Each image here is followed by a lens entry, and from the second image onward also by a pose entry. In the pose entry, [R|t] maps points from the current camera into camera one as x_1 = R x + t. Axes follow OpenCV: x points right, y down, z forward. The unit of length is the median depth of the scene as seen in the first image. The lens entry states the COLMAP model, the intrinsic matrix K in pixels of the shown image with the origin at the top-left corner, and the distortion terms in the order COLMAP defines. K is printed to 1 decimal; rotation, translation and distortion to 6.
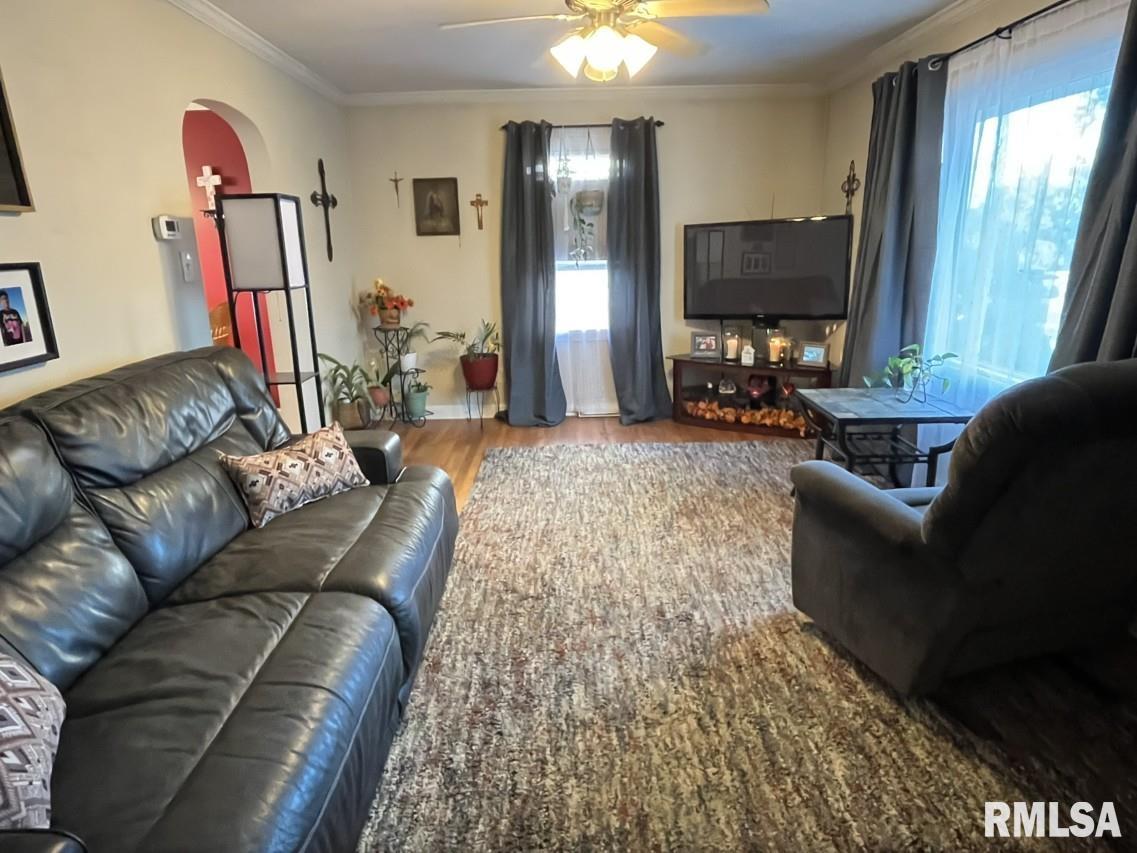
lens RADIAL K [[696.7, 0, 568.5], [0, 696.7, 426.5], [0, 0, 1]] dist [0.001428, -0.001767]
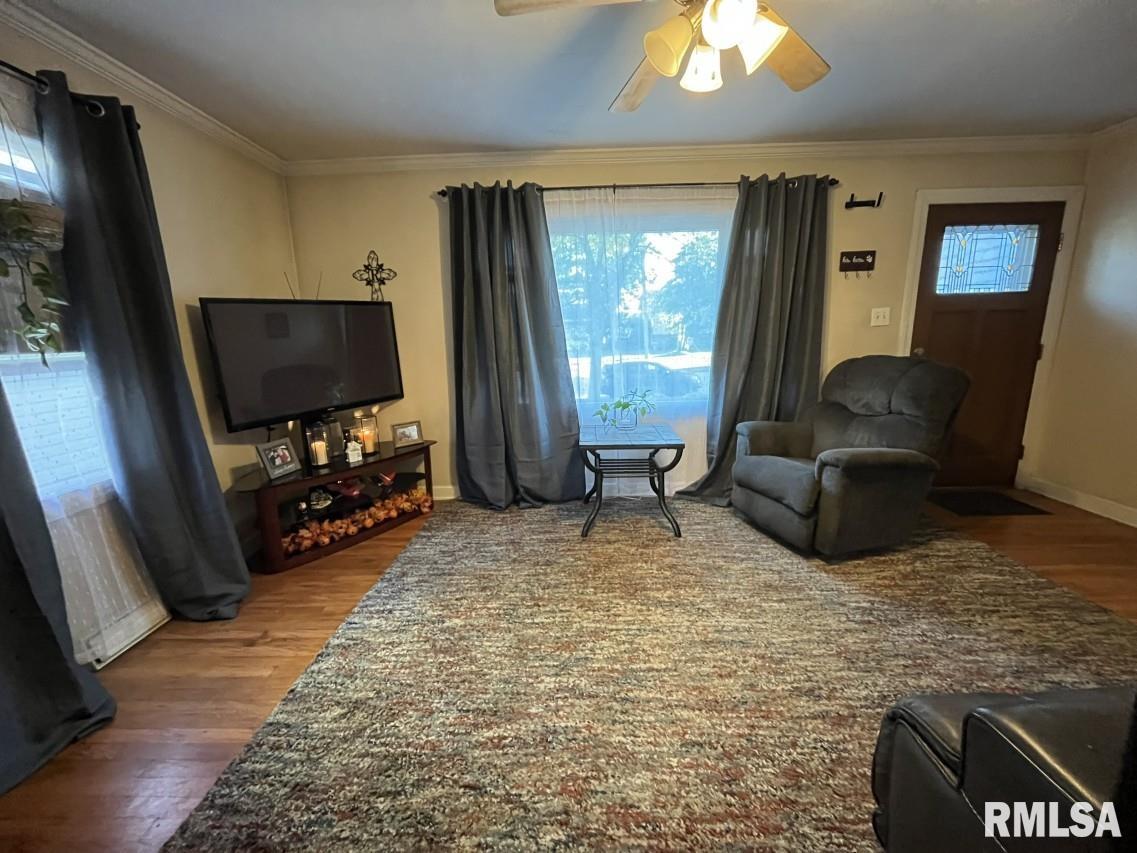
lens RADIAL K [[459.3, 0, 566.5], [0, 459.3, 426.0], [0, 0, 1]] dist [-0.002473, -0.000340]
pose [[0.032644, -0.178182, 0.983456, -0.469854], [0.282341, 0.945547, 0.161942, -0.245190], [-0.958759, 0.272384, 0.081174, 1.121856]]
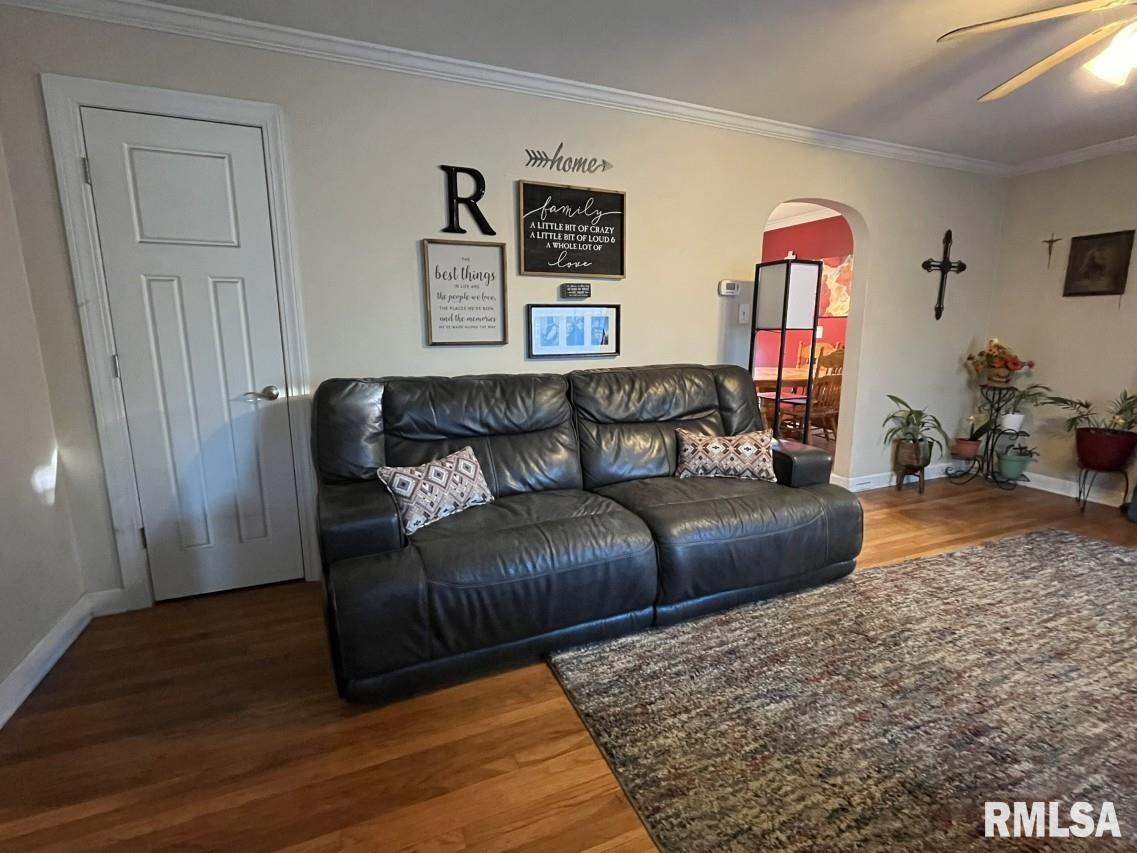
lens RADIAL K [[535.2, 0, 567.5], [0, 535.2, 426.2], [0, 0, 1]] dist [-0.002129, -0.000207]
pose [[0.380897, 0.189252, -0.905042, 0.377678], [-0.244235, 0.964657, 0.098929, -0.015892], [0.891777, 0.183361, 0.413657, 0.216861]]
